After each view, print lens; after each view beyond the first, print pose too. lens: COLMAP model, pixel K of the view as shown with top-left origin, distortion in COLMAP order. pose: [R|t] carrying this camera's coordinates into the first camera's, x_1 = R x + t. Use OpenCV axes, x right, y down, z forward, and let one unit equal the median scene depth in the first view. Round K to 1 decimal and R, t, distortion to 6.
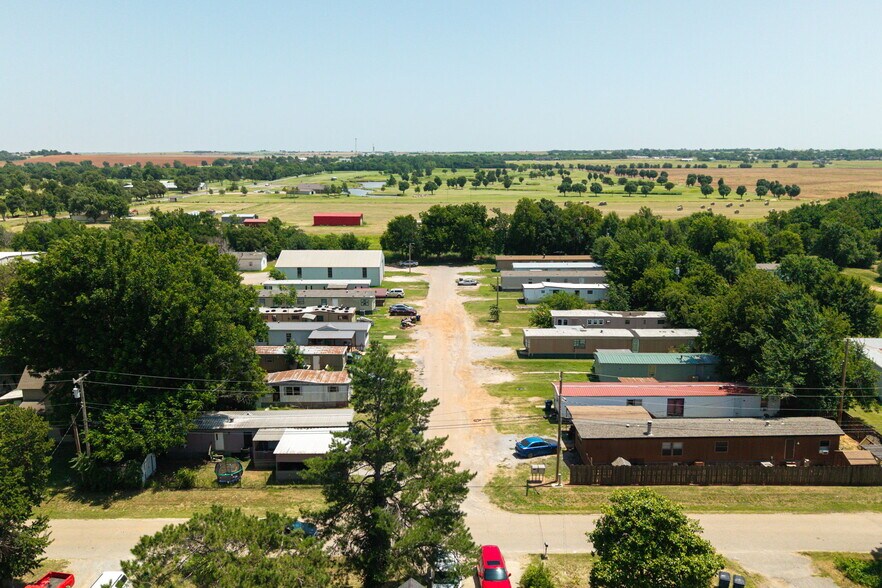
lens RADIAL K [[701.5, 0, 444.6], [0, 701.5, 291.2], [0, 0, 1]] dist [0.052900, -0.084167]
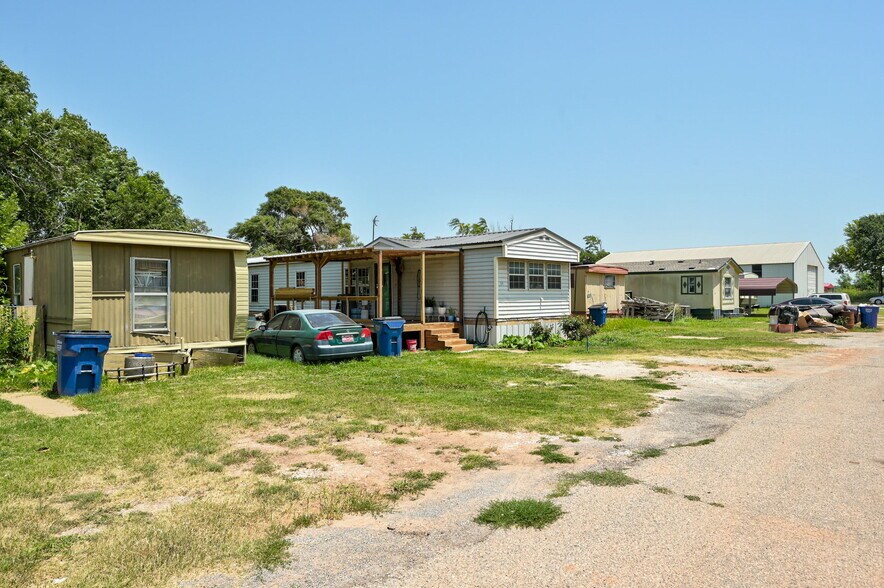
lens RADIAL K [[583.7, 0, 439.6], [0, 583.7, 290.7], [0, 0, 1]] dist [0.002259, -0.002385]
pose [[0.727627, -0.012916, -0.685851, -0.003171], [-0.126335, 0.980197, -0.152490, 0.058192], [0.674239, 0.197602, 0.711586, 0.511852]]
